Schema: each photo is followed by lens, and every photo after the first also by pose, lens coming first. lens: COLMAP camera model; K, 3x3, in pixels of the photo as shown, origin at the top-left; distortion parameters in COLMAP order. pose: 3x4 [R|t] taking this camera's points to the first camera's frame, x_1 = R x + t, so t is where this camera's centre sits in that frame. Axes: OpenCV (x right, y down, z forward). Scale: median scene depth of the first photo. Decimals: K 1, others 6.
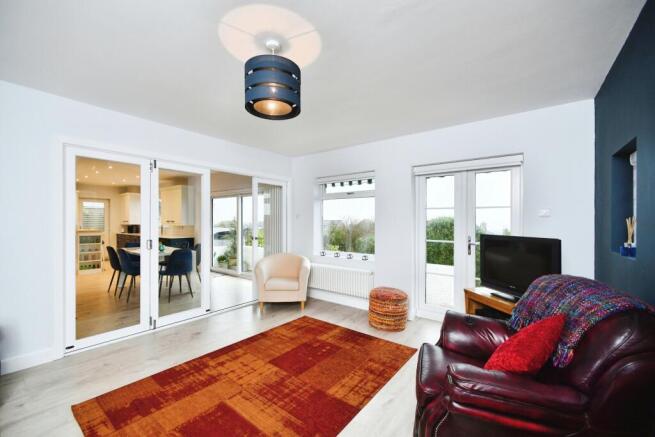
lens RADIAL K [[264.4, 0, 326.1], [0, 264.4, 221.1], [0, 0, 1]] dist [0.002807, 0.000137]
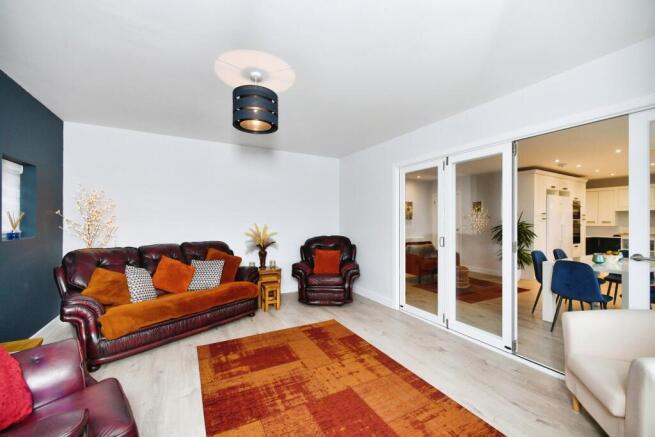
lens RADIAL K [[264.4, 0, 322.4], [0, 264.4, 219.6], [0, 0, 1]] dist [0.002807, 0.000137]
pose [[-0.400365, -0.008966, -0.916312, 0.583983], [-0.002931, 0.999960, -0.008504, 0.018103], [0.916351, -0.000719, -0.400375, 1.280183]]
